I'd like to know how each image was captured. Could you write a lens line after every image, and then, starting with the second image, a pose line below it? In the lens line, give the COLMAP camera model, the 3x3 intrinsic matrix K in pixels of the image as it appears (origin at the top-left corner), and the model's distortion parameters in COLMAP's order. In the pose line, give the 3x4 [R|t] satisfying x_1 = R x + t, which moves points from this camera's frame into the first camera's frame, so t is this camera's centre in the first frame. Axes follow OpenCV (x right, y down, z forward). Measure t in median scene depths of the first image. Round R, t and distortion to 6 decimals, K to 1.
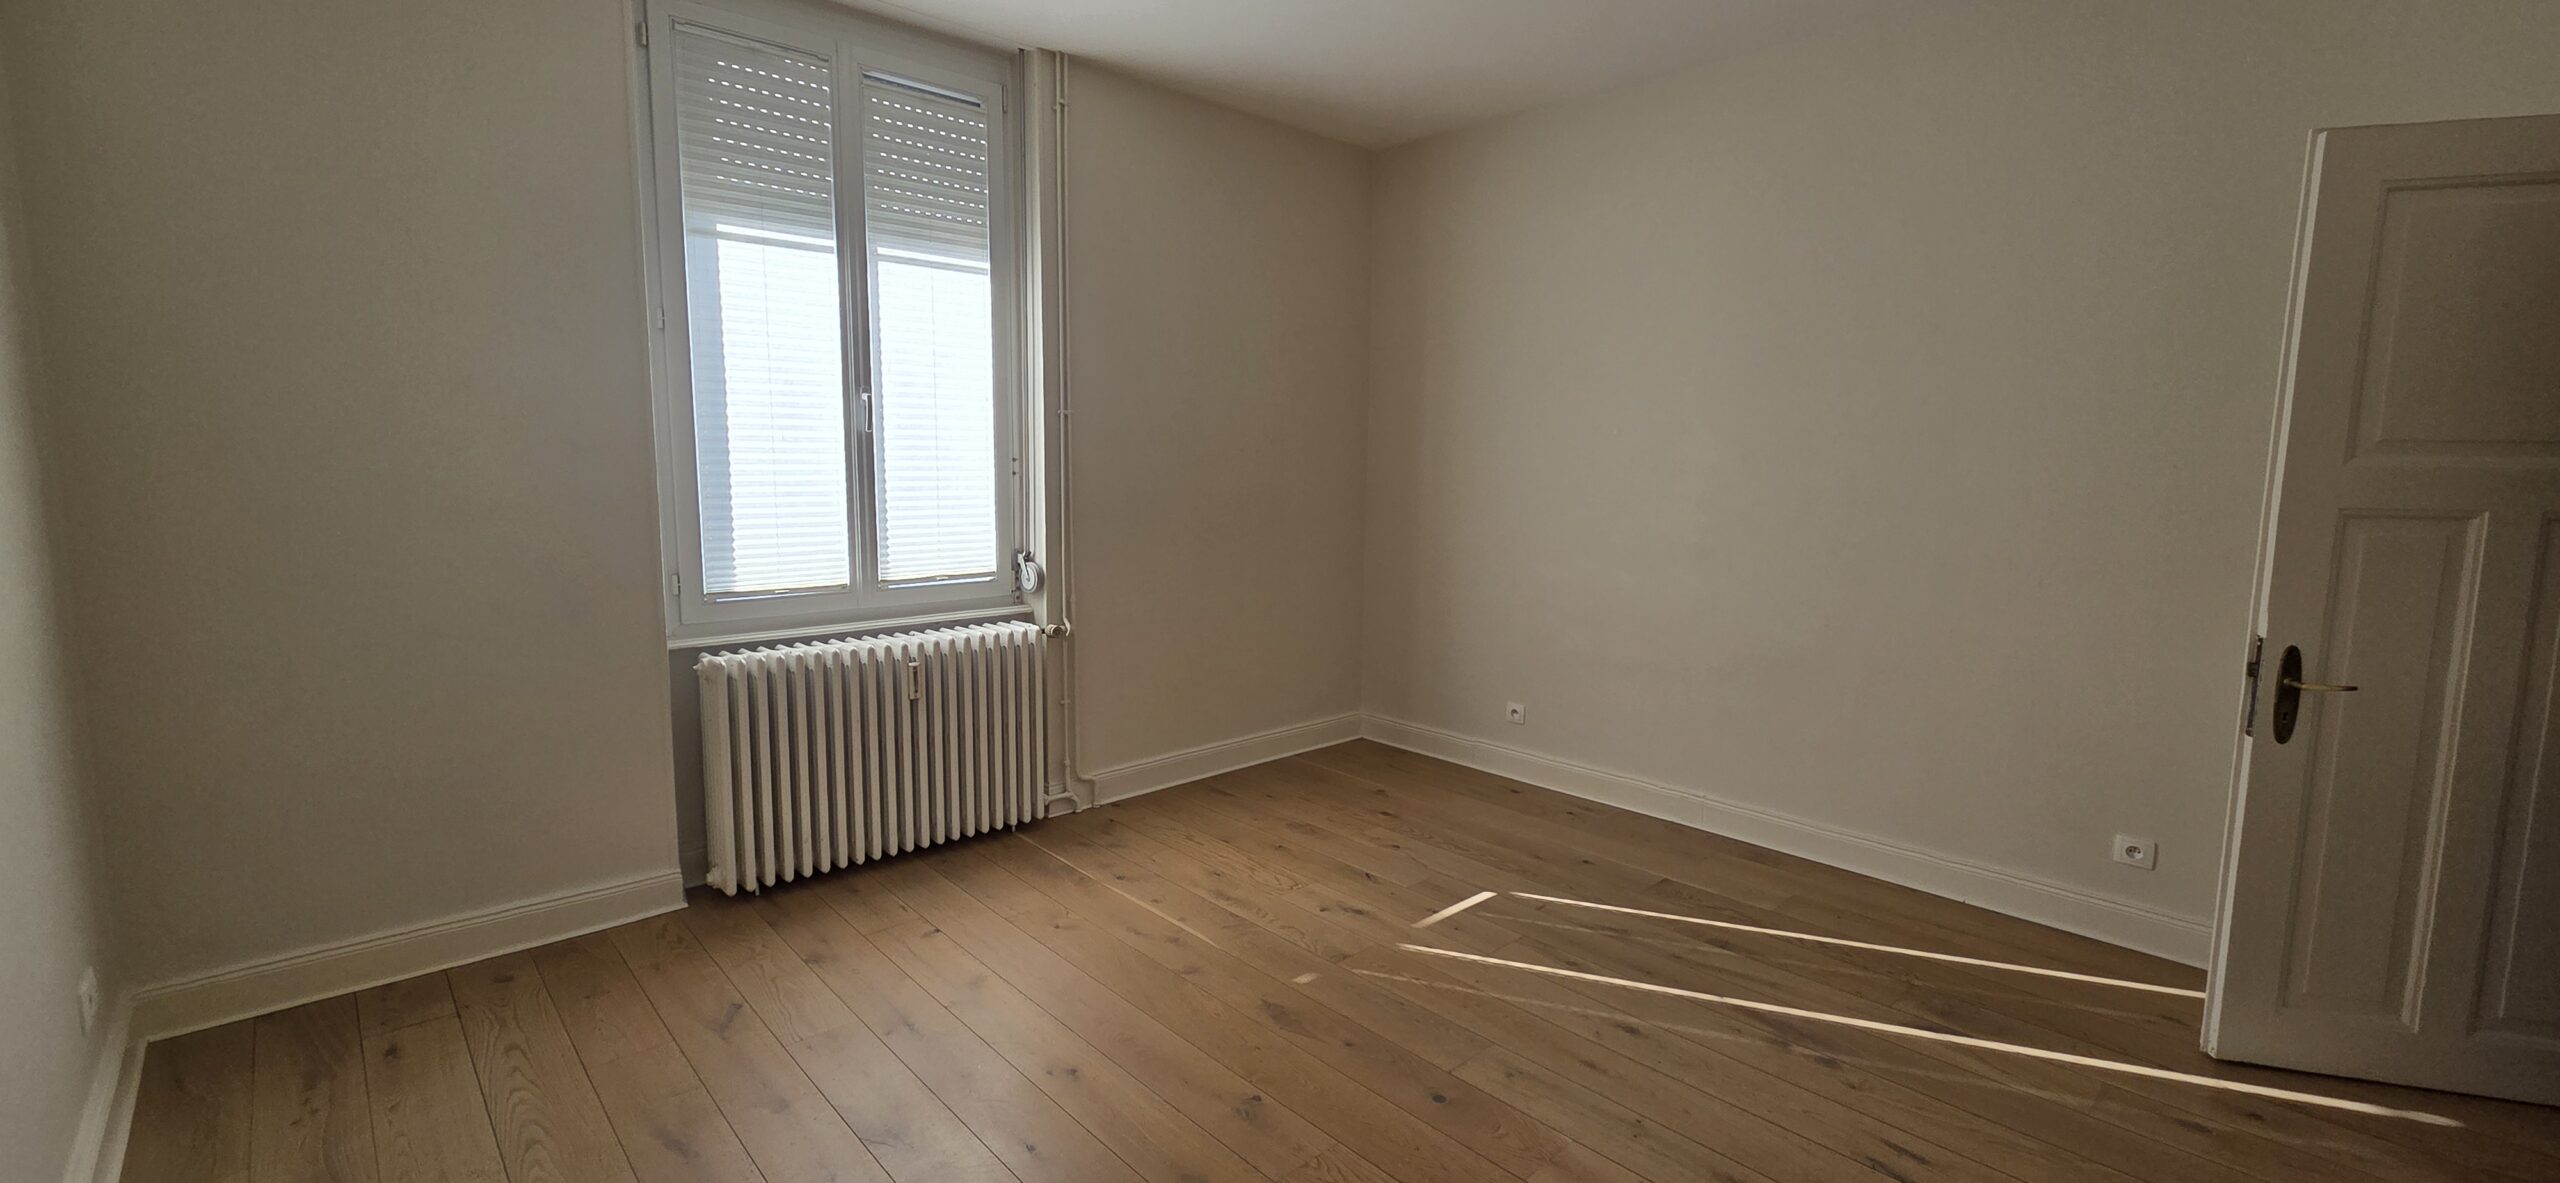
lens RADIAL K [[1041.7, 0, 1272.9], [0, 1041.7, 578.6], [0, 0, 1]] dist [-0.002161, -0.000006]
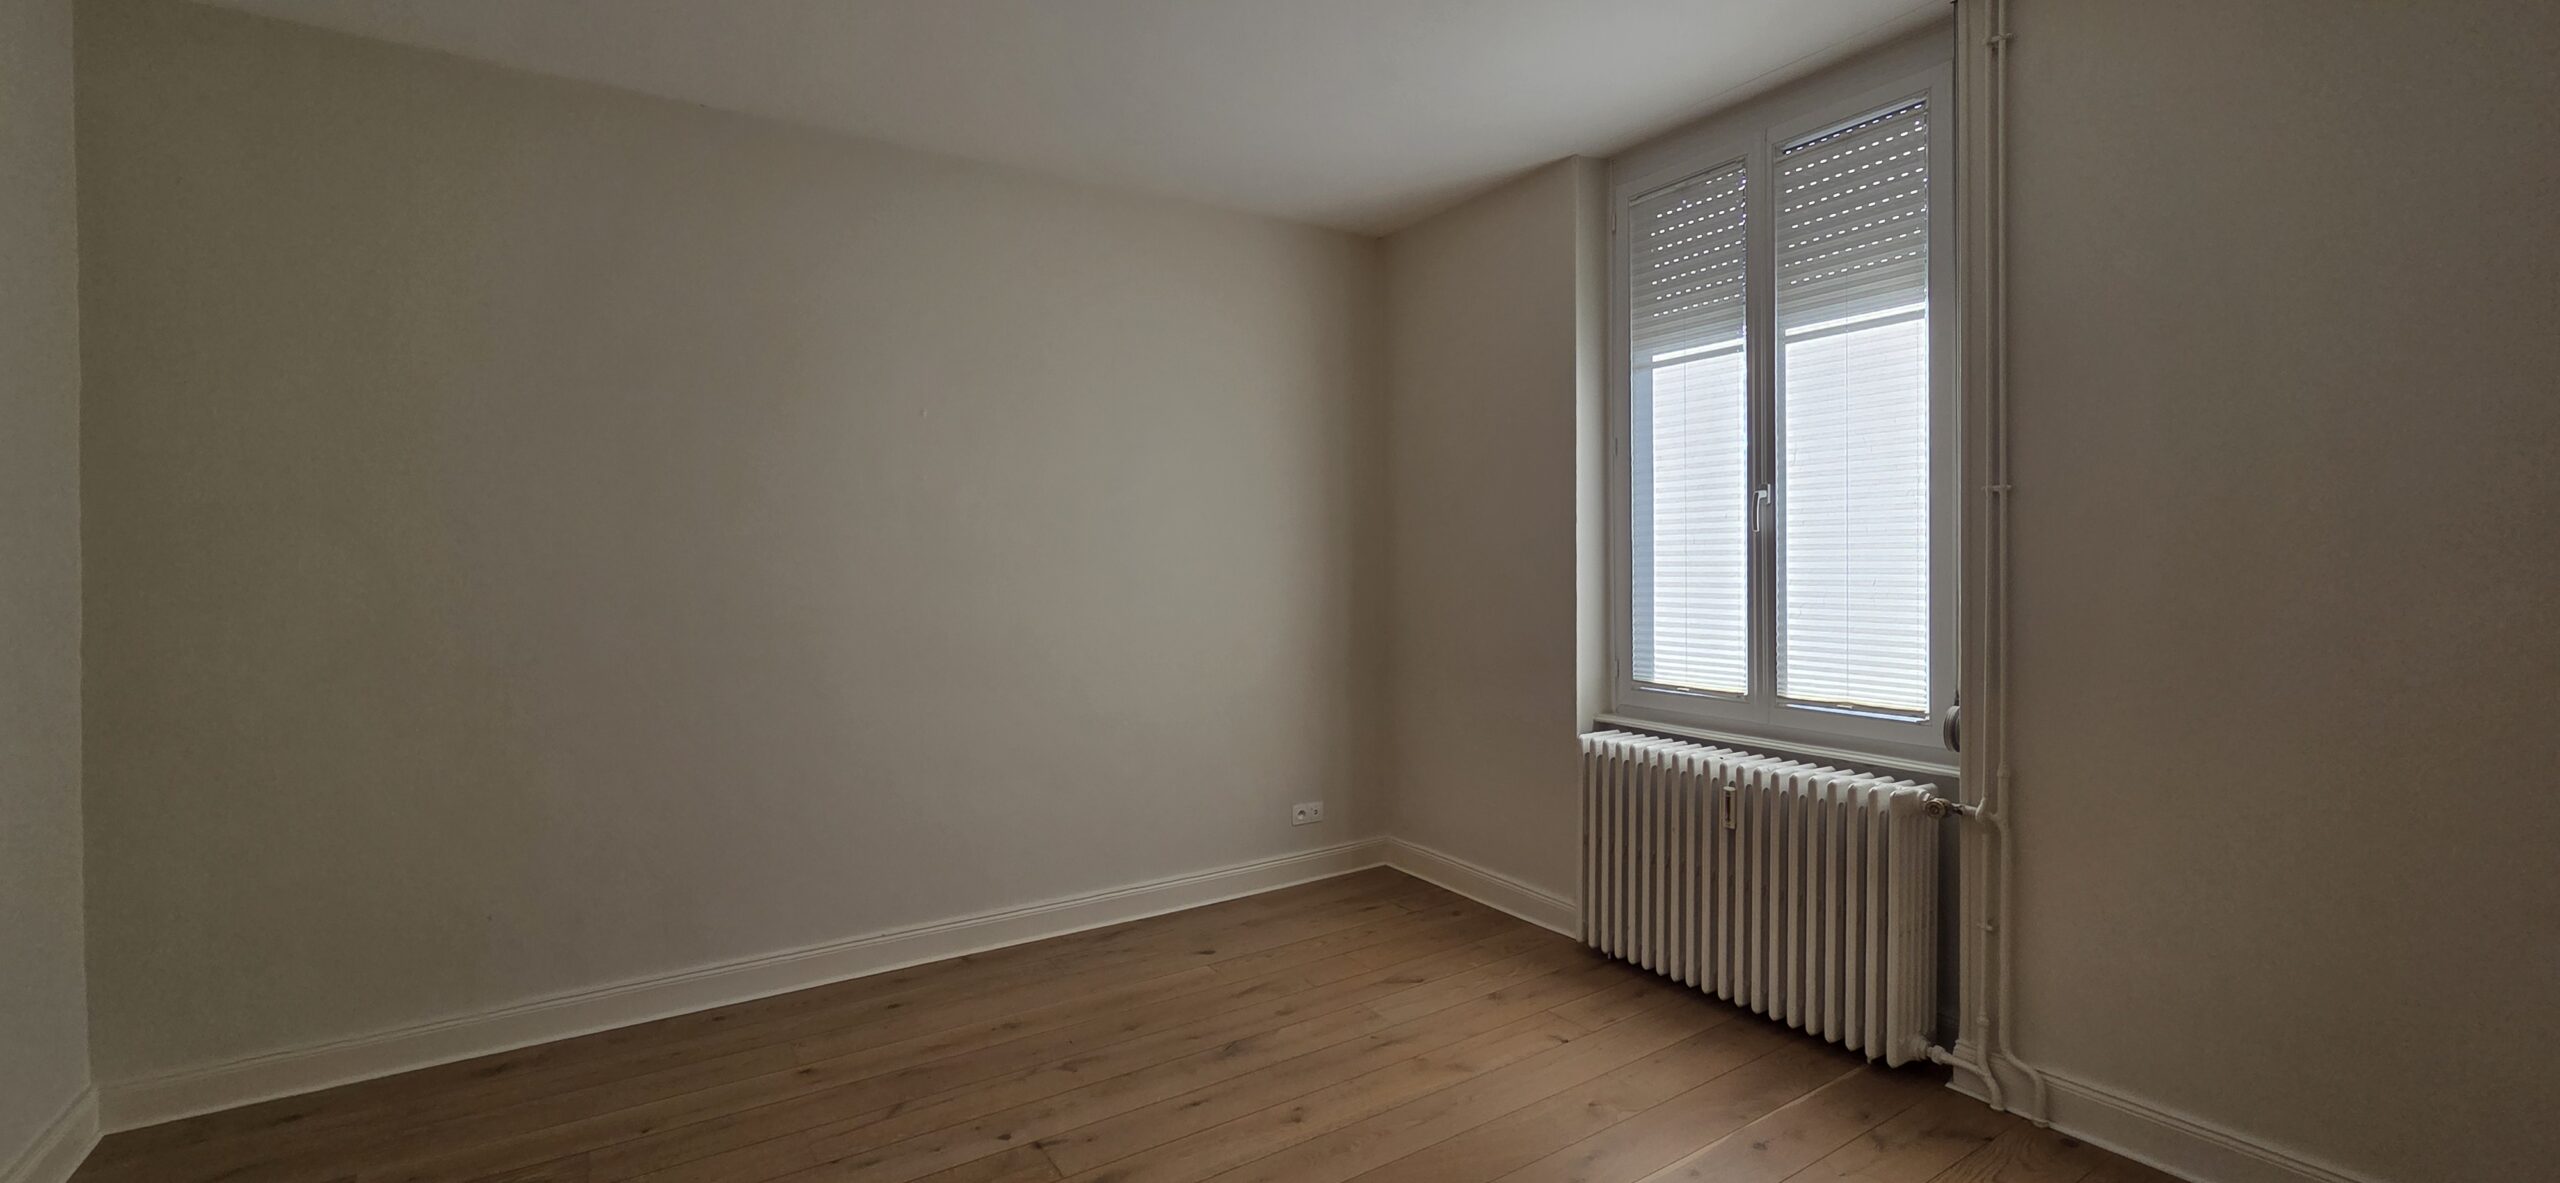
lens RADIAL K [[1041.7, 0, 1272.9], [0, 1041.7, 578.6], [0, 0, 1]] dist [-0.002161, -0.000006]
pose [[-0.174465, 0.006593, -0.984641, 0.599793], [-0.111204, 0.993448, 0.026356, -0.076640], [0.978364, 0.114094, -0.172588, 0.748402]]
